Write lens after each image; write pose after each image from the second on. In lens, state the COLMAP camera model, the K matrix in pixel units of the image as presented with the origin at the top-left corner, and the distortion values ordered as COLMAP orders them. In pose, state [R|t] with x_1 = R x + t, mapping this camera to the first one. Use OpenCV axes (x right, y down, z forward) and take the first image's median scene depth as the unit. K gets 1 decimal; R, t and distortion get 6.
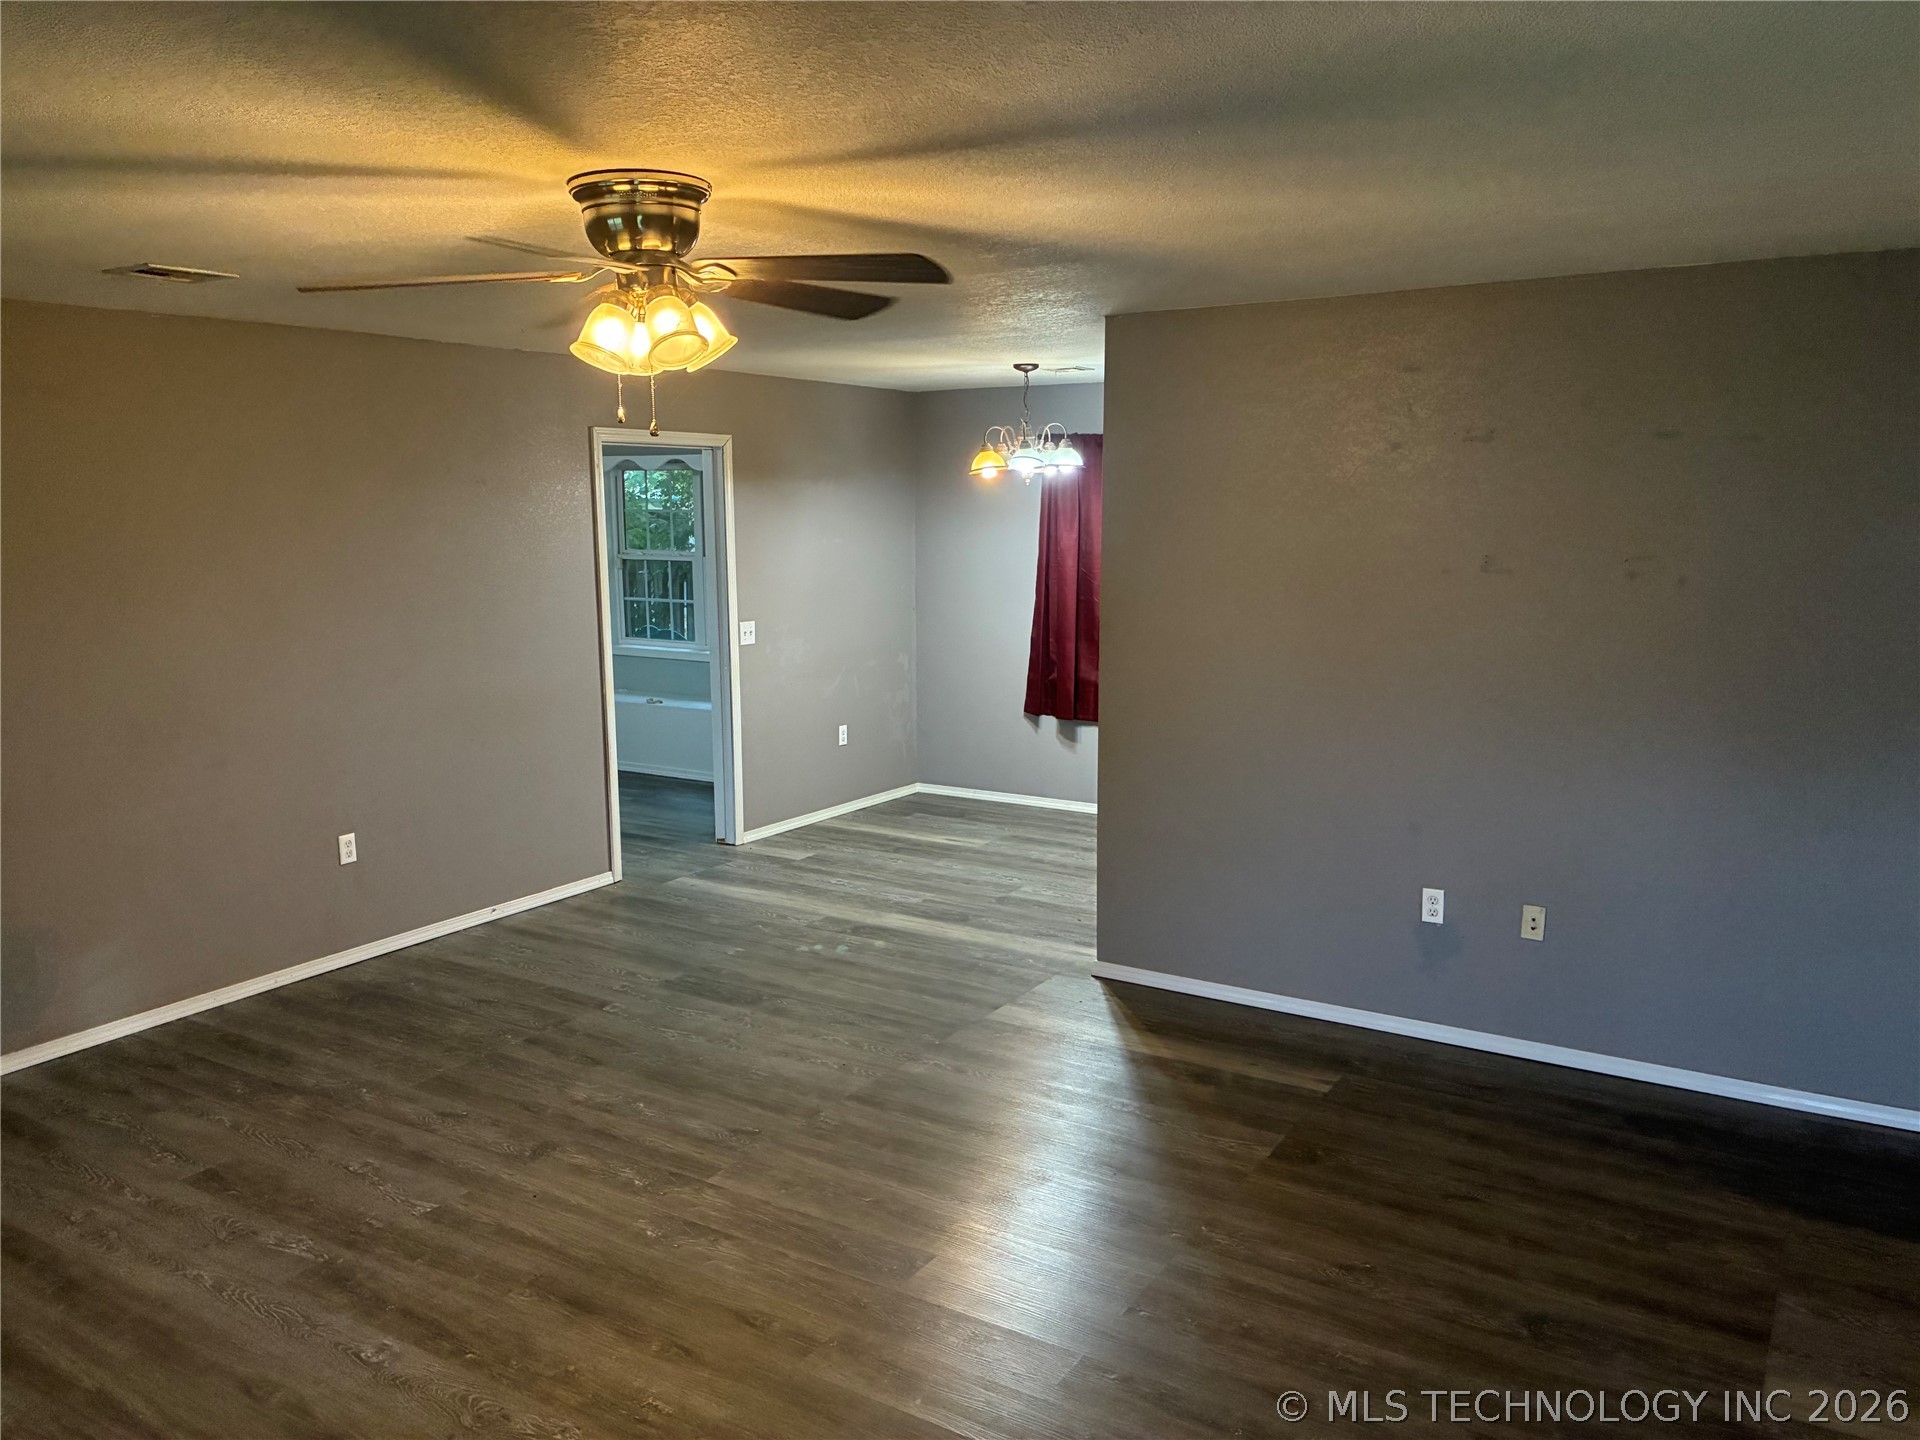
lens RADIAL K [[1445.2, 0, 939.6], [0, 1445.2, 717.3], [0, 0, 1]] dist [0.059626, -0.076290]
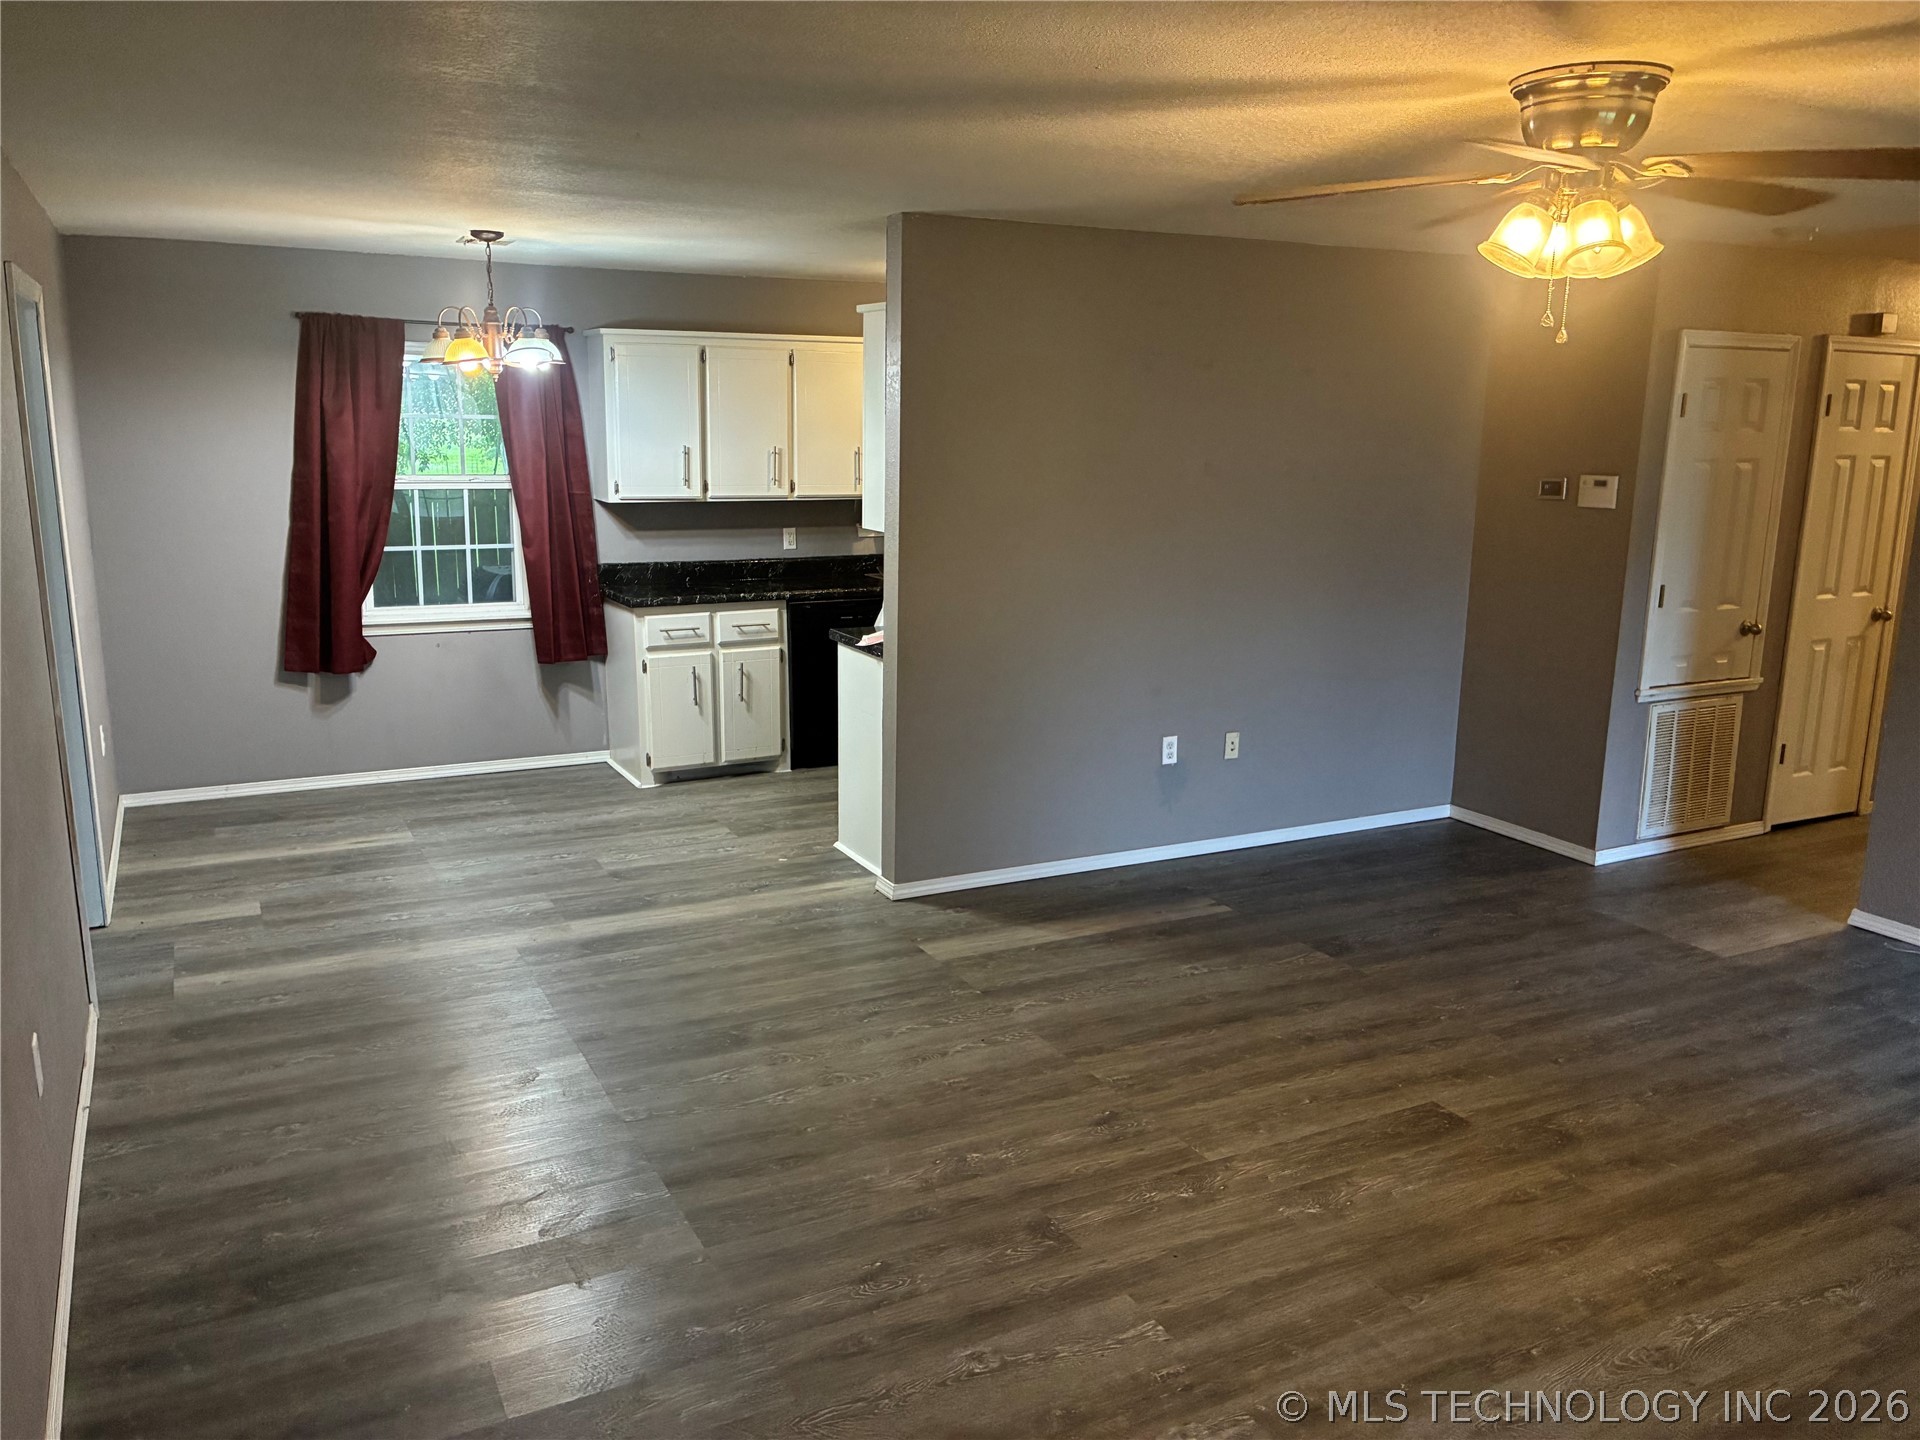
lens RADIAL K [[1445.2, 0, 939.6], [0, 1445.2, 717.3], [0, 0, 1]] dist [0.059626, -0.076290]
pose [[0.508425, -0.165566, 0.845039, -0.699604], [0.111493, 0.985738, 0.126052, -0.065465], [-0.853858, 0.030128, 0.519634, 0.474229]]
